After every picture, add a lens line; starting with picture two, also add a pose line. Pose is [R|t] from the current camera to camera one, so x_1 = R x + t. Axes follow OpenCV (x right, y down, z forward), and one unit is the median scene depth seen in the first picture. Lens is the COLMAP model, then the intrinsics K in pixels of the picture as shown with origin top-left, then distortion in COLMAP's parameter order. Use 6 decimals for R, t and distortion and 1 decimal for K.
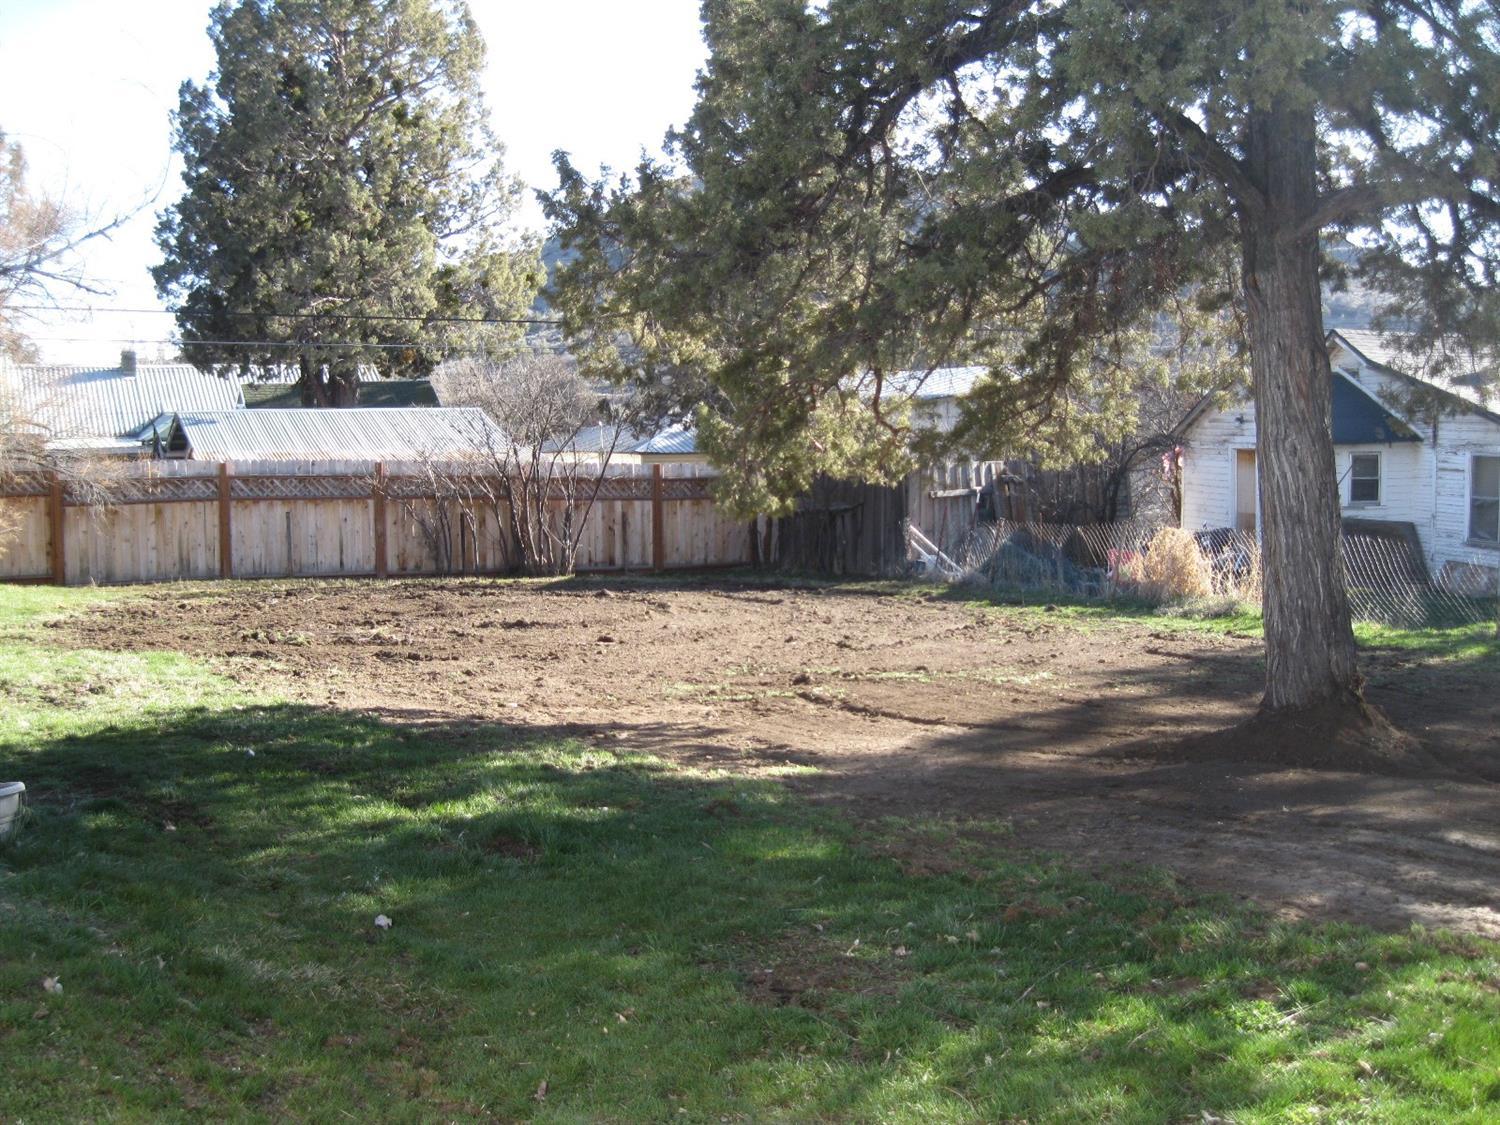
lens RADIAL K [[1523.4, 0, 750.1], [0, 1523.4, 562.9], [0, 0, 1]] dist [-0.122417, 0.000000]
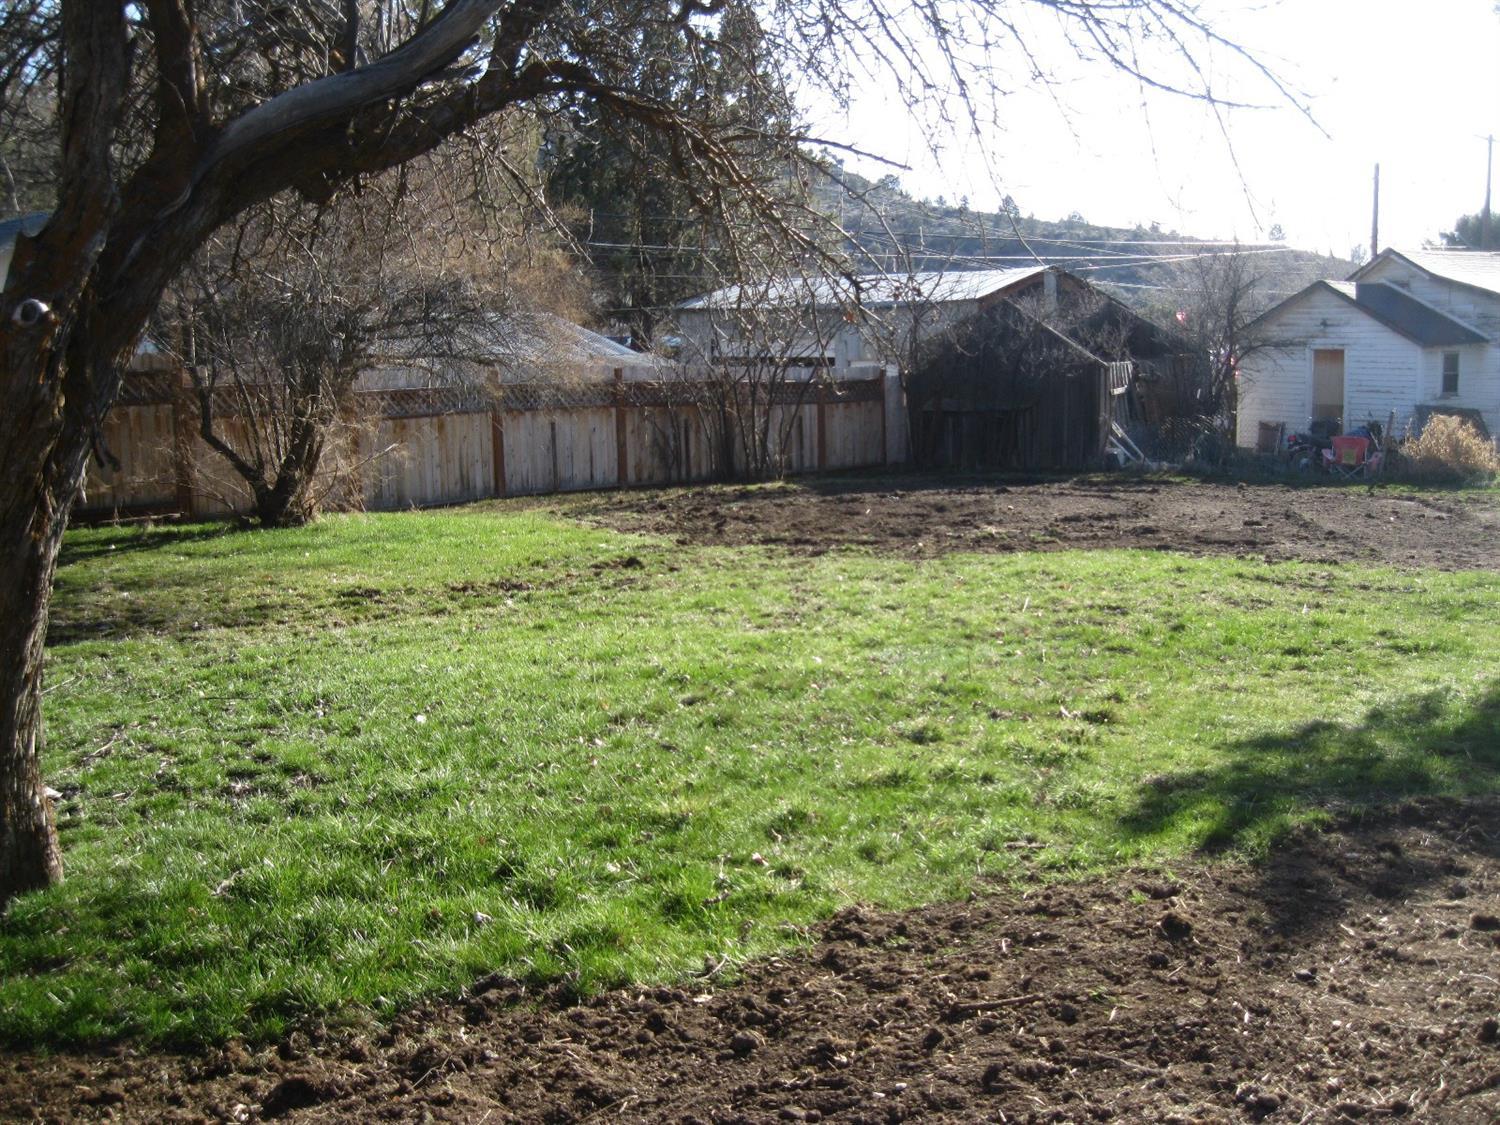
lens RADIAL K [[1523.4, 0, 750.3], [0, 1523.4, 556.2], [0, 0, 1]] dist [-0.122417, 0.000000]
pose [[0.942264, -0.053052, 0.330643, -0.495563], [0.032206, 0.997151, 0.068214, -0.011238], [-0.333320, -0.053627, 0.941287, 0.068534]]
